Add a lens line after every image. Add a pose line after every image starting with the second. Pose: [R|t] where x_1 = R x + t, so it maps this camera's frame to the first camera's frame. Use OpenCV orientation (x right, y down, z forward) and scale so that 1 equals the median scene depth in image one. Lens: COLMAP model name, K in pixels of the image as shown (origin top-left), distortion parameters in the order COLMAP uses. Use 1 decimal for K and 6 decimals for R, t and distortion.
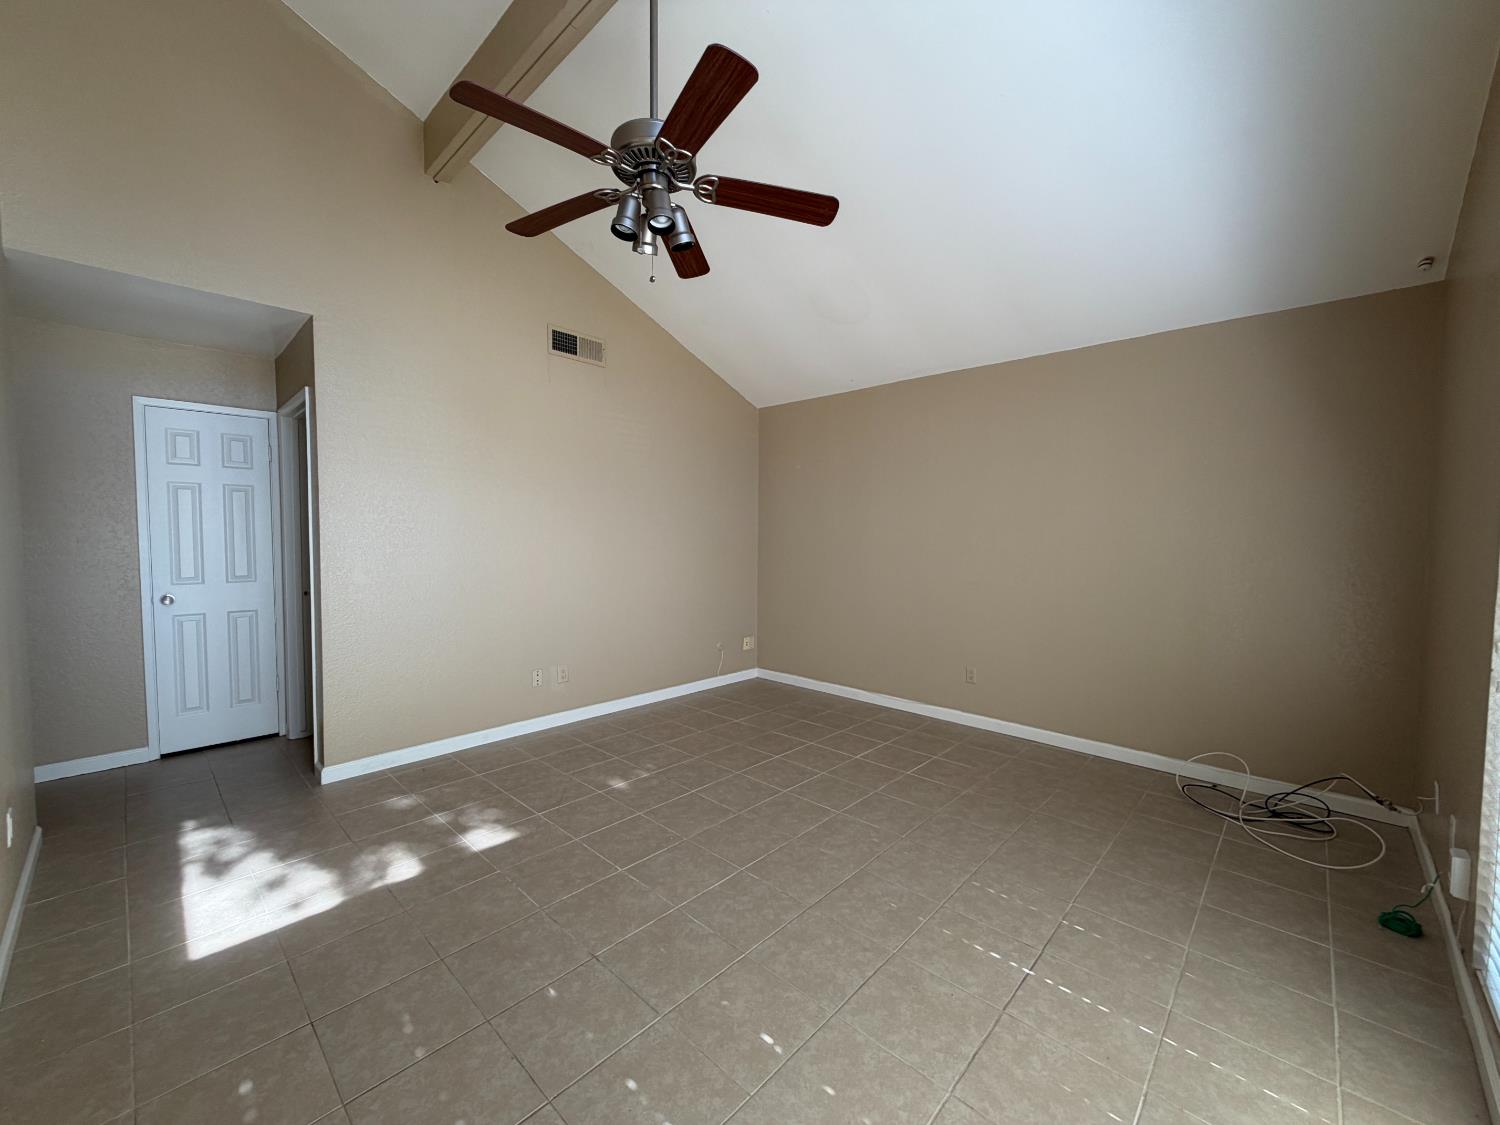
lens RADIAL K [[596.0, 0, 755.4], [0, 596.0, 561.7], [0, 0, 1]] dist [0.003606, 0.000354]
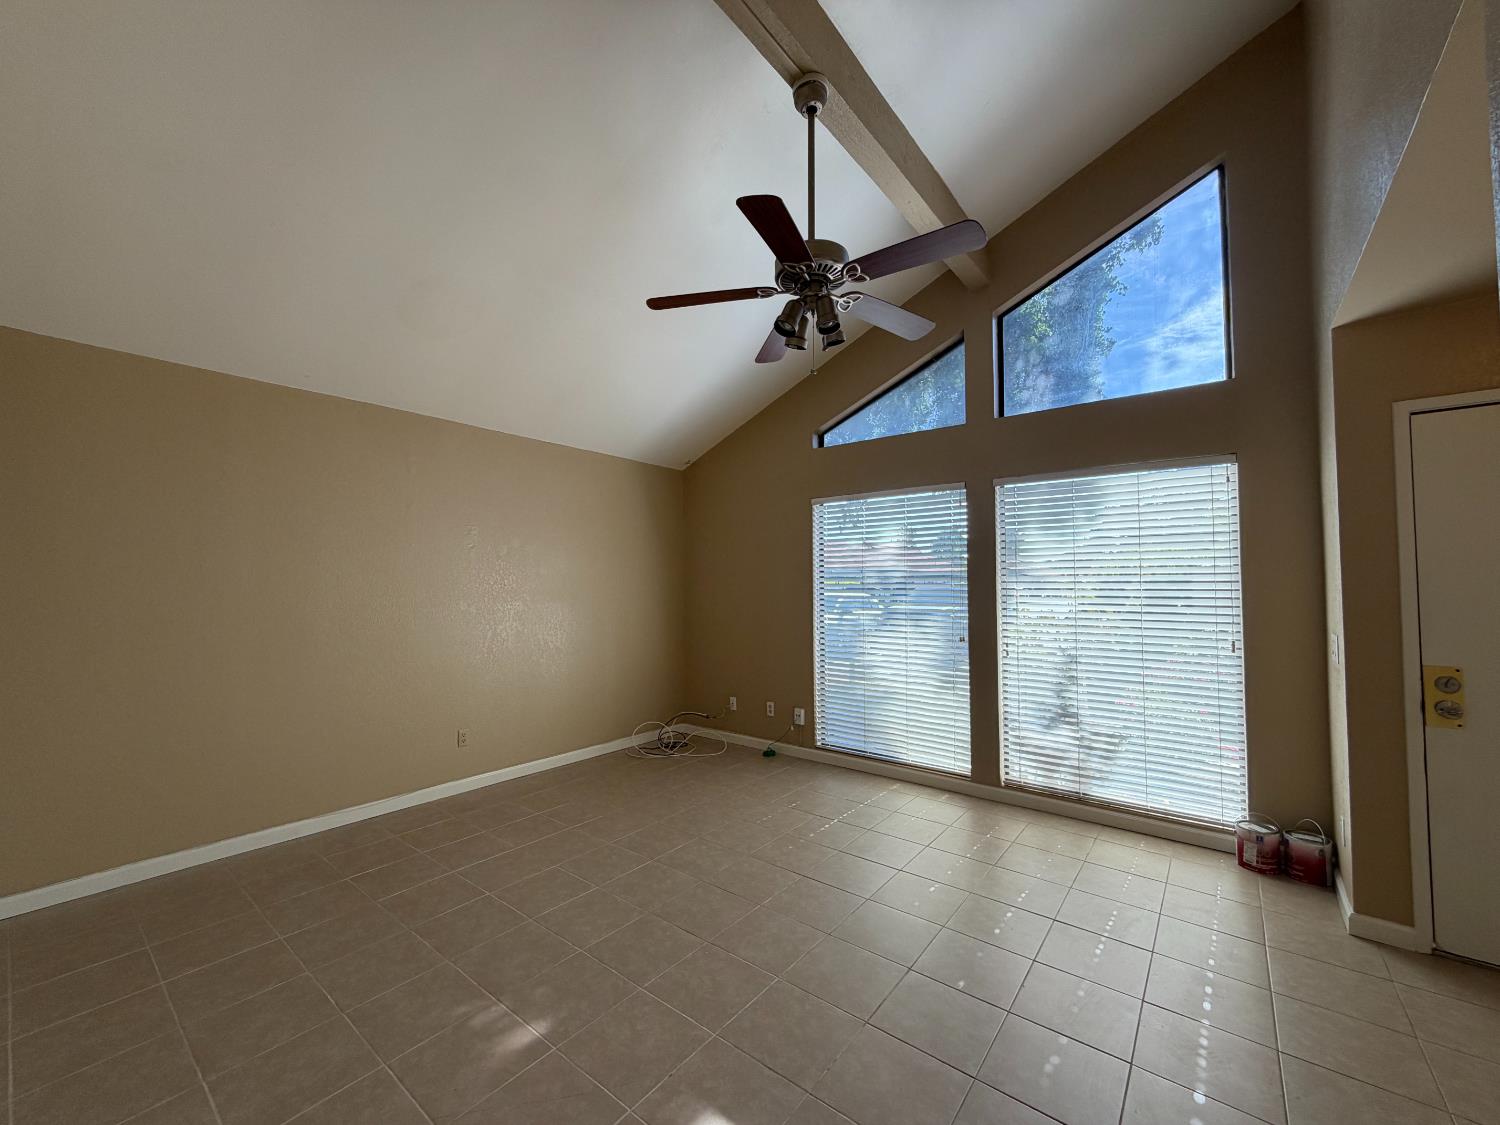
lens RADIAL K [[596.0, 0, 754.8], [0, 596.0, 560.3], [0, 0, 1]] dist [0.003606, 0.000354]
pose [[-0.085465, 0.033561, 0.995776, -0.822866], [0.048994, 0.998365, -0.029444, -0.050526], [-0.995136, 0.046270, -0.086970, 0.802428]]
